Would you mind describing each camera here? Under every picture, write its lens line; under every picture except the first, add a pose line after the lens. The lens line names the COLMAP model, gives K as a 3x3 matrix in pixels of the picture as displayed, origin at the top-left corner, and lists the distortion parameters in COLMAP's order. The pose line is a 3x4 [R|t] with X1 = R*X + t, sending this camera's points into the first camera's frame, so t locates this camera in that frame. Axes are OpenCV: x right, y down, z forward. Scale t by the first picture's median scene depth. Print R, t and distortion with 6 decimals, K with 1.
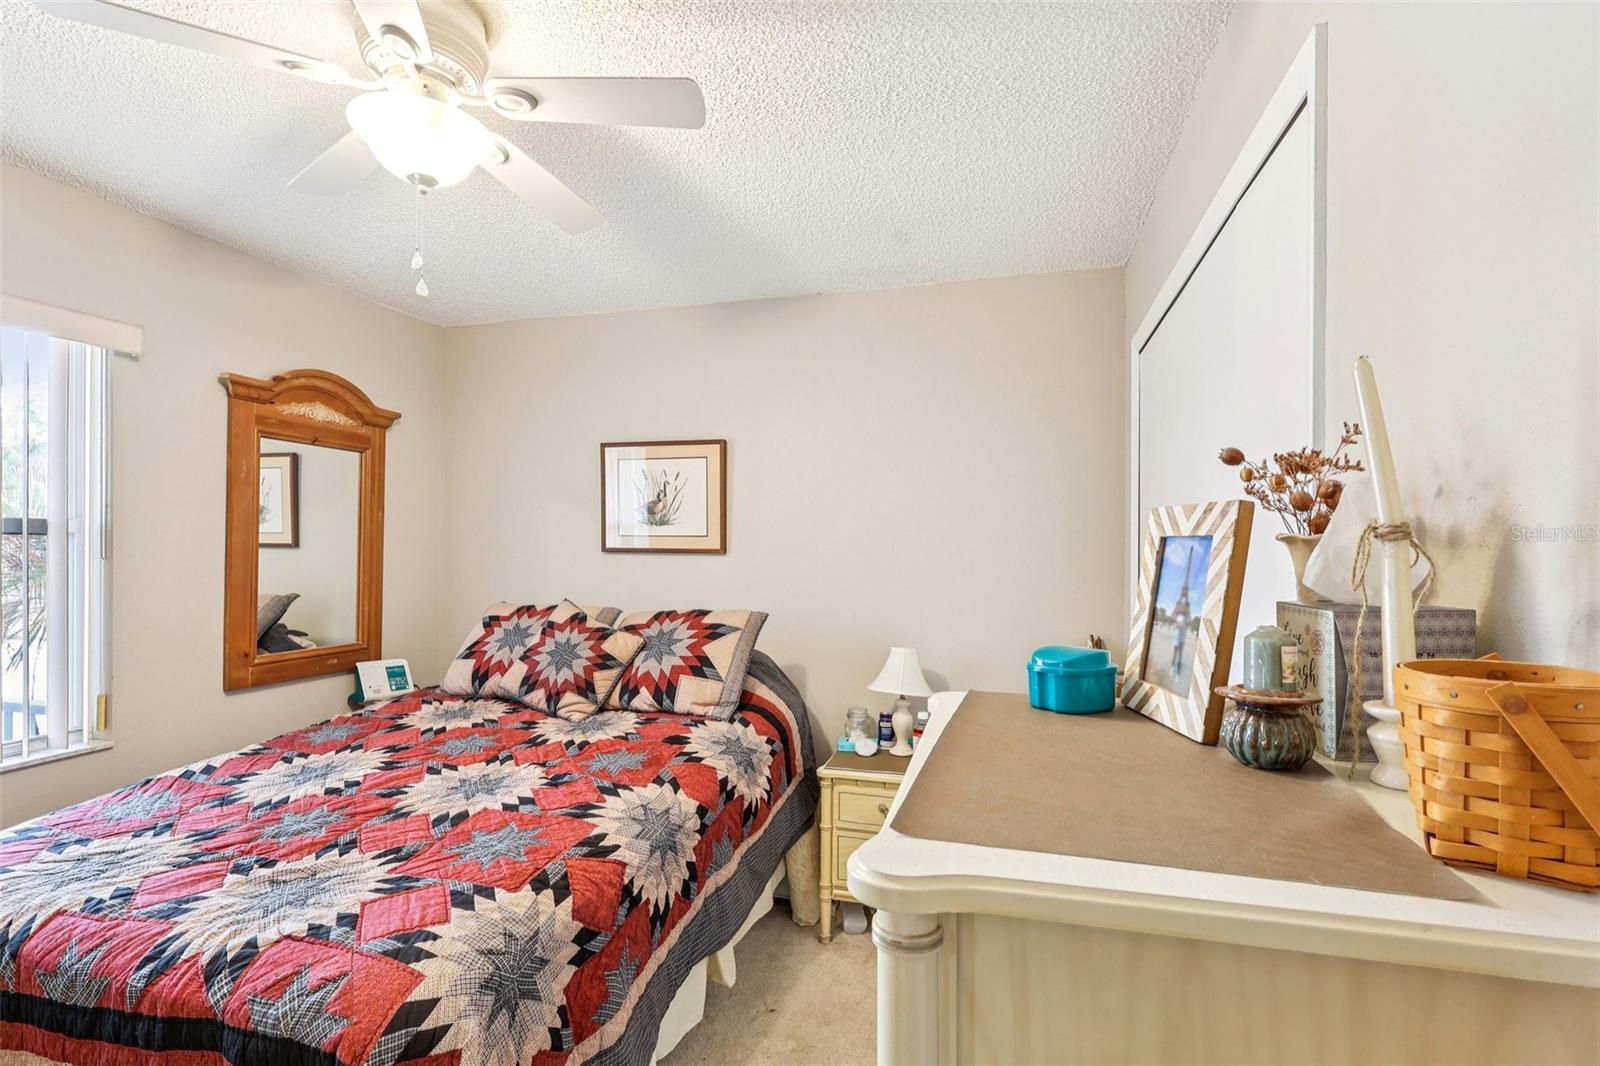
lens RADIAL K [[745.1, 0, 800.9], [0, 745.1, 542.0], [0, 0, 1]] dist [-0.004370, 0.001149]
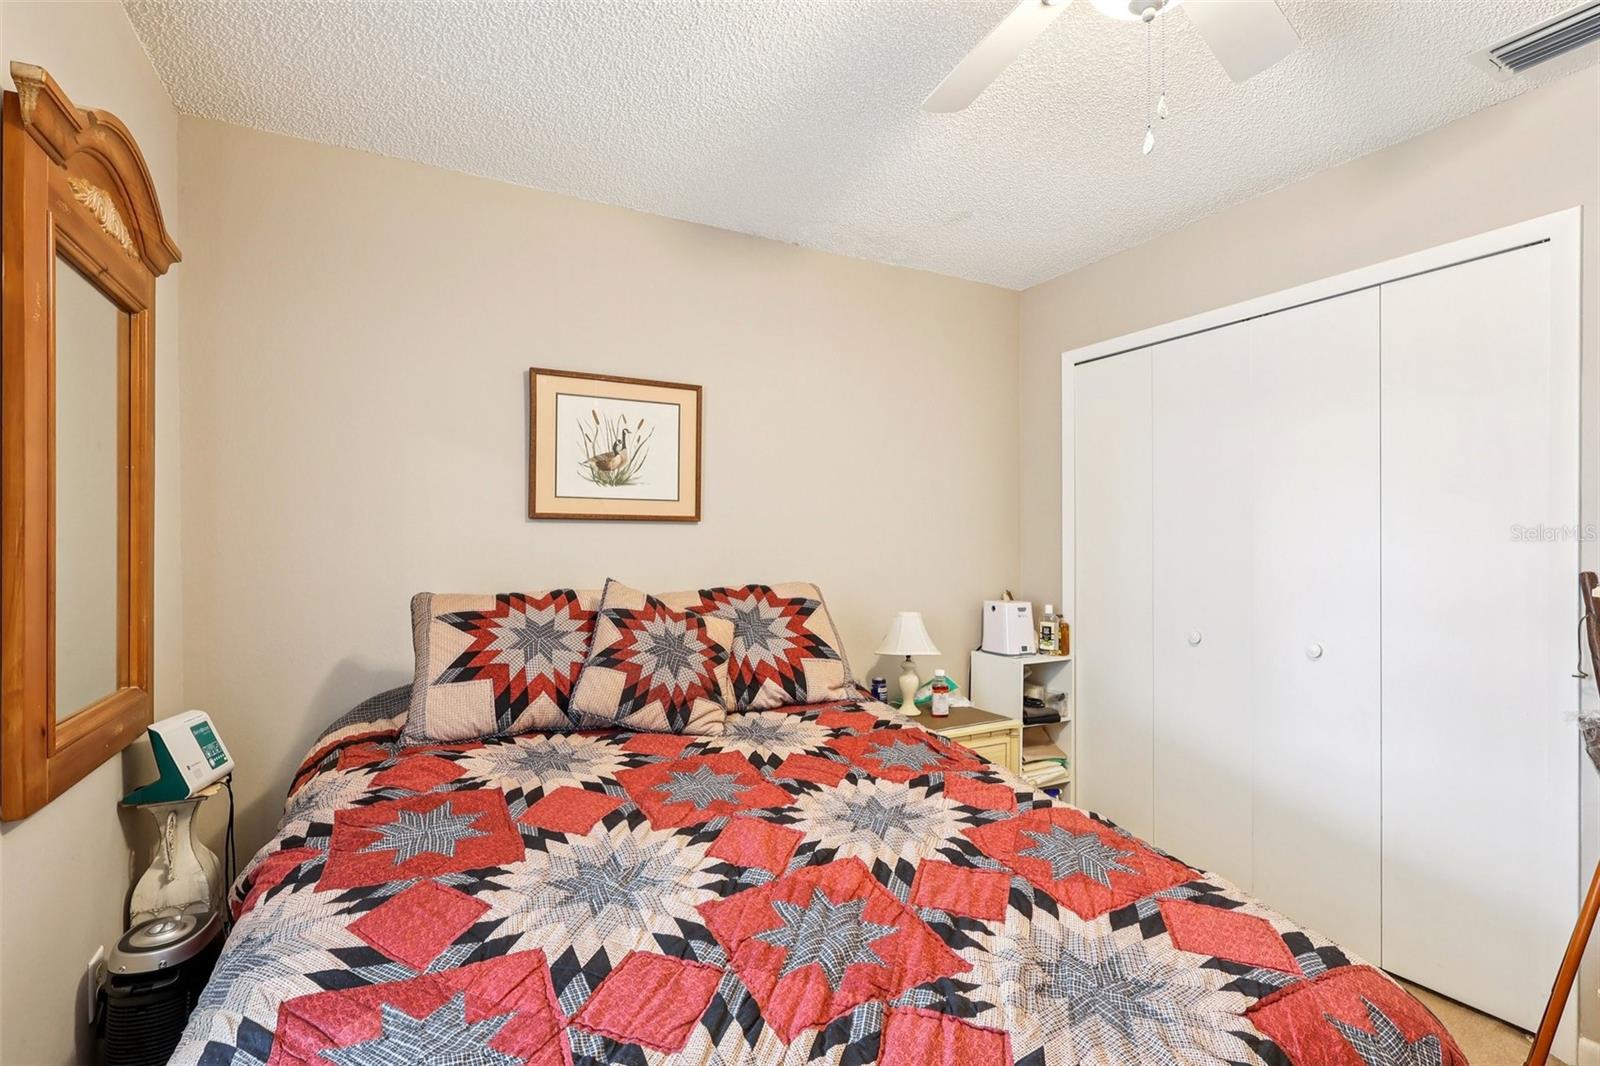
lens RADIAL K [[745.1, 0, 795.7], [0, 745.1, 529.9], [0, 0, 1]] dist [-0.004370, 0.001149]
pose [[0.729332, 0.001071, 0.684159, -0.734219], [0.001083, 0.999996, -0.002720, 0.034065], [-0.684159, 0.002725, 0.729328, 0.380624]]
